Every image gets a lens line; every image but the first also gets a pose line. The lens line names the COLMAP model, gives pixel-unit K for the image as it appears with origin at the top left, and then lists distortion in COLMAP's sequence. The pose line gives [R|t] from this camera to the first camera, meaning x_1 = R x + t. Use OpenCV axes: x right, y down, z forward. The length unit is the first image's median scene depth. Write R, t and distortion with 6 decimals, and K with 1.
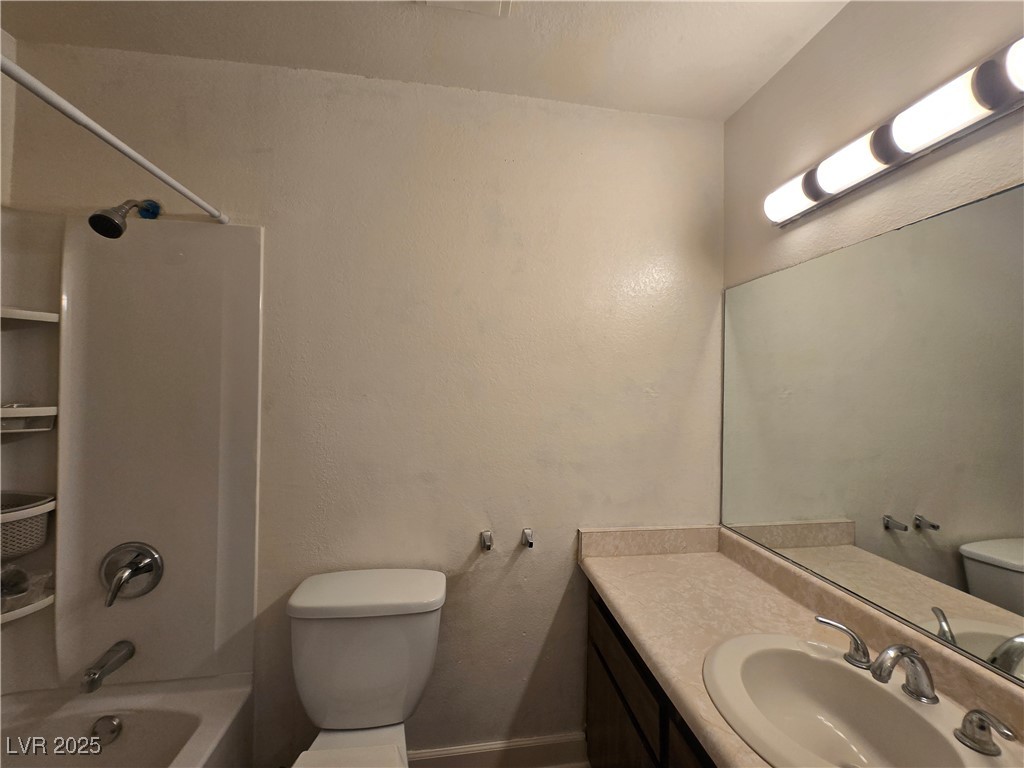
lens RADIAL K [[401.8, 0, 508.1], [0, 401.8, 383.2], [0, 0, 1]] dist [0.001292, -0.001114]
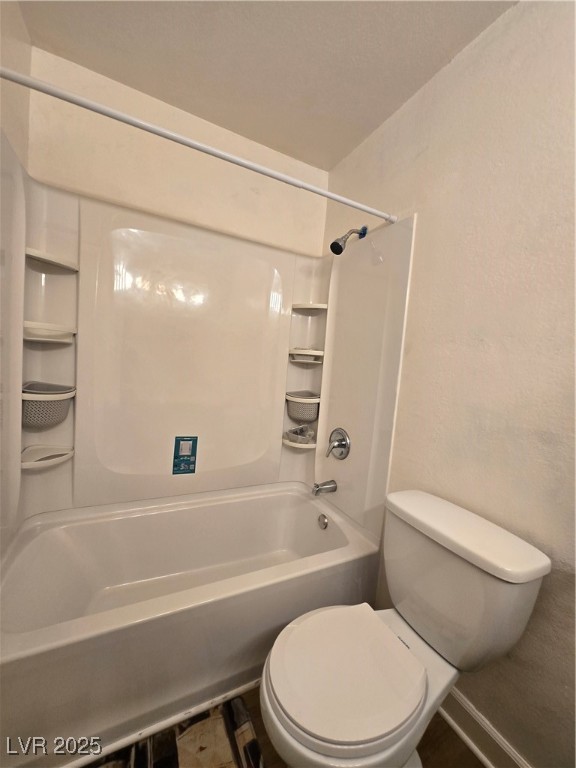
lens RADIAL K [[301.3, 0, 285.1], [0, 301.3, 382.3], [0, 0, 1]] dist [0.001292, -0.001114]
pose [[0.325330, 0.070281, -0.942985, 0.224894], [-0.059312, 0.996787, 0.053828, 0.138657], [0.943739, 0.038418, 0.328453, 0.329109]]
